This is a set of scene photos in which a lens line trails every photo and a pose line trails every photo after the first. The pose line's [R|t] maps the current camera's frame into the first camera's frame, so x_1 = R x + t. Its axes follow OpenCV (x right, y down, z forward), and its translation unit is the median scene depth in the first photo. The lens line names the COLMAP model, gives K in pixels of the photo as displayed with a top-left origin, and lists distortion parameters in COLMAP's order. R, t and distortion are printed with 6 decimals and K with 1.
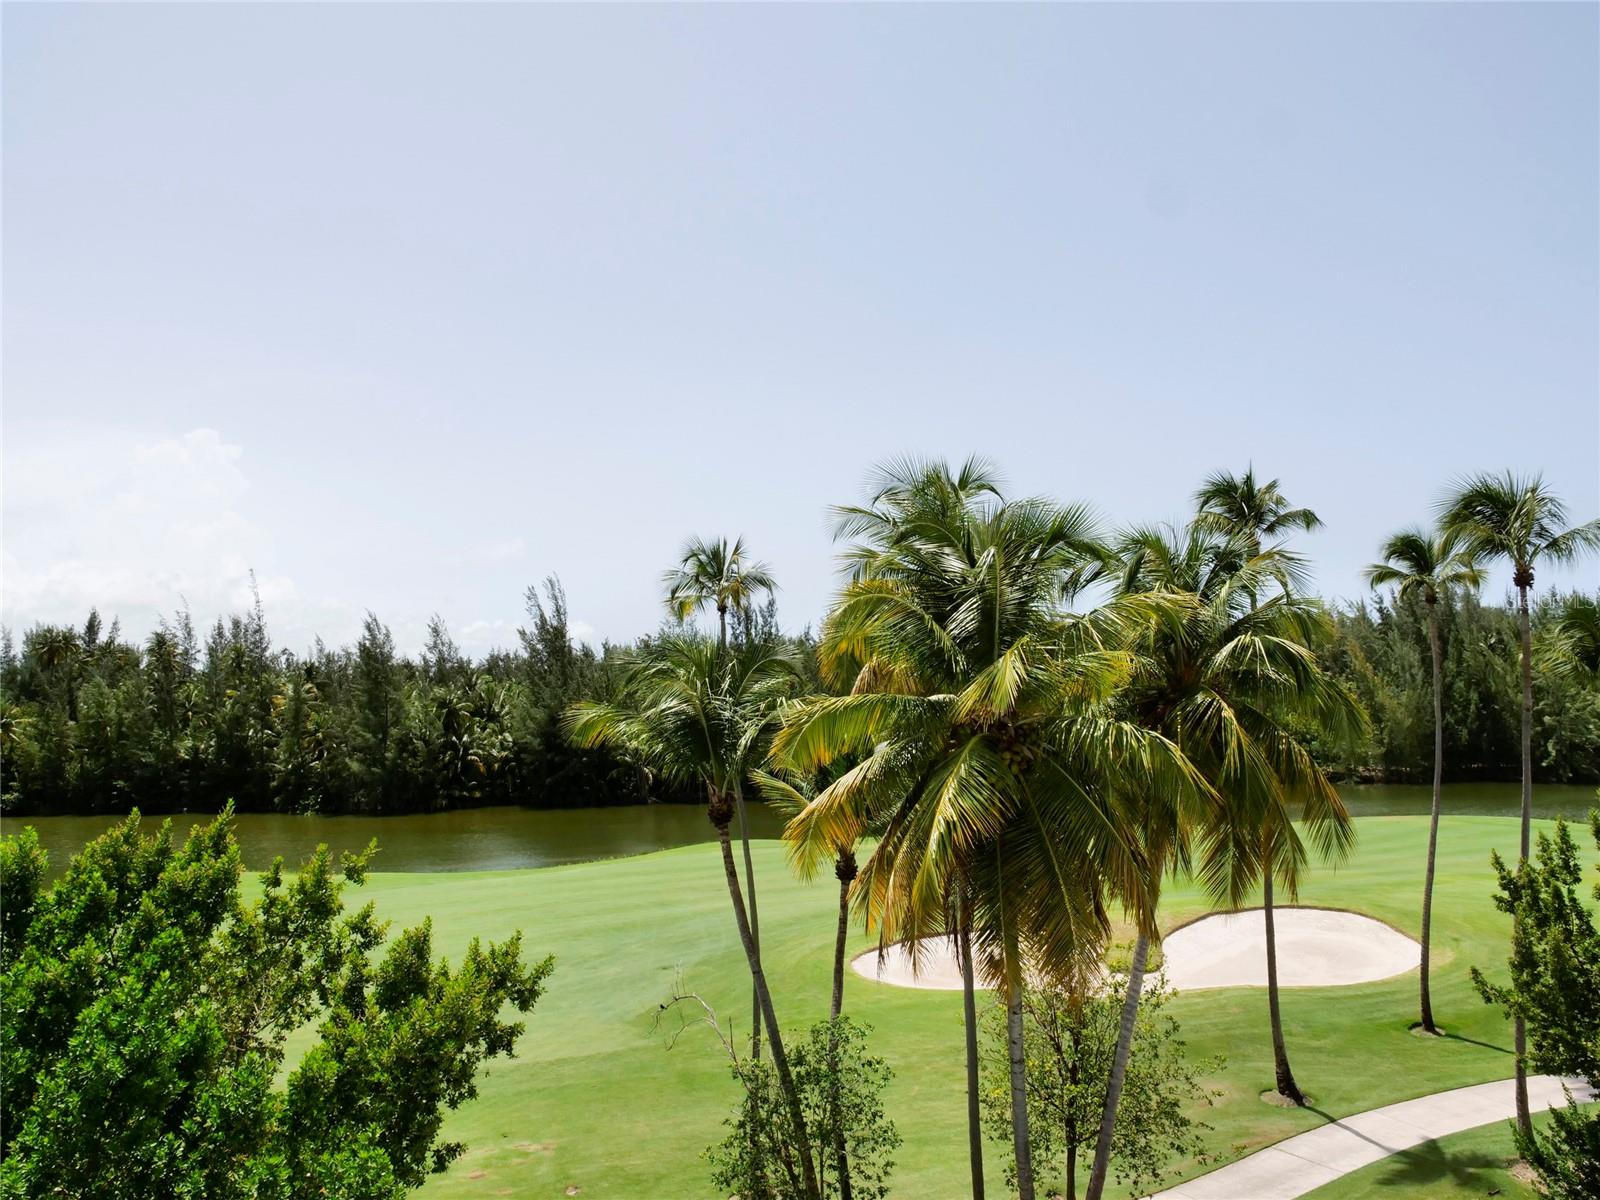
lens RADIAL K [[1153.8, 0, 800.0], [0, 1153.8, 600.0], [0, 0, 1]] dist [-0.009645, -0.002035]
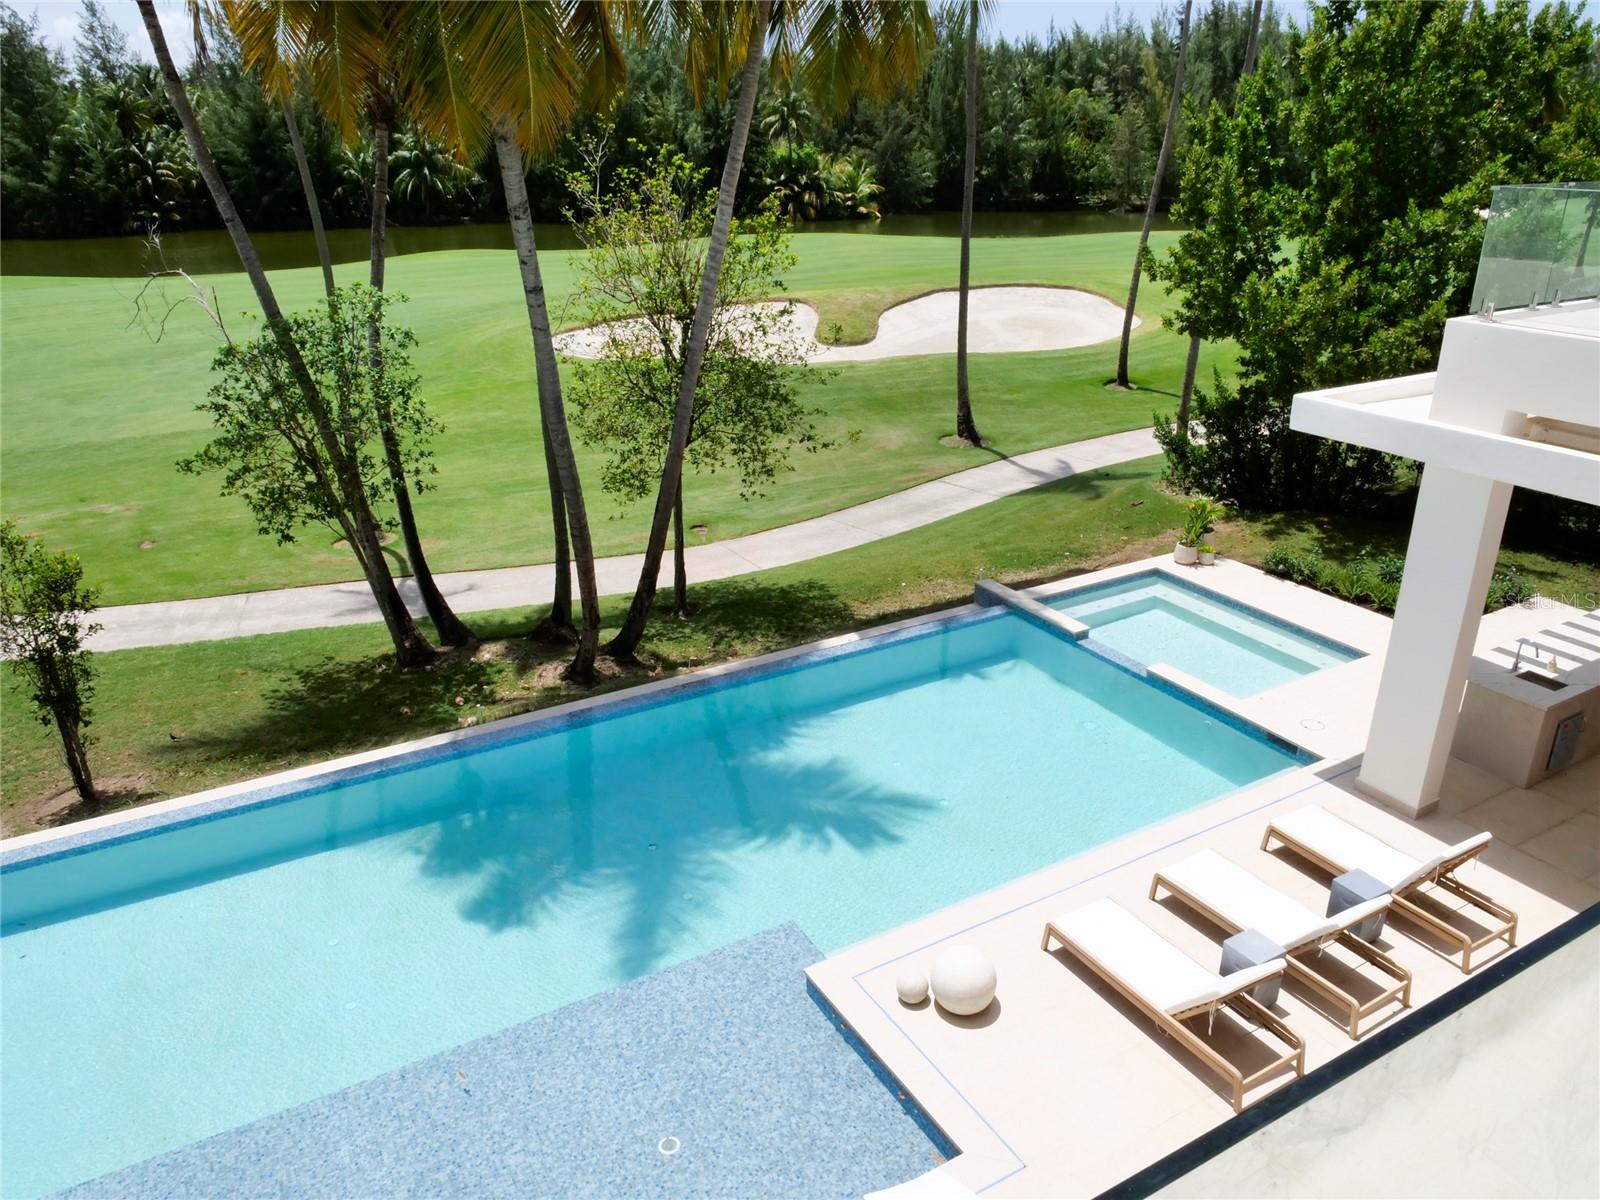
lens RADIAL K [[1153.8, 0, 800.0], [0, 1153.8, 600.0], [0, 0, 1]] dist [-0.009645, -0.002035]
pose [[0.984977, -0.050290, 0.165199, 0.102769], [-0.029144, 0.894518, 0.446080, 0.106747], [-0.170207, -0.444193, 0.879615, 0.094893]]
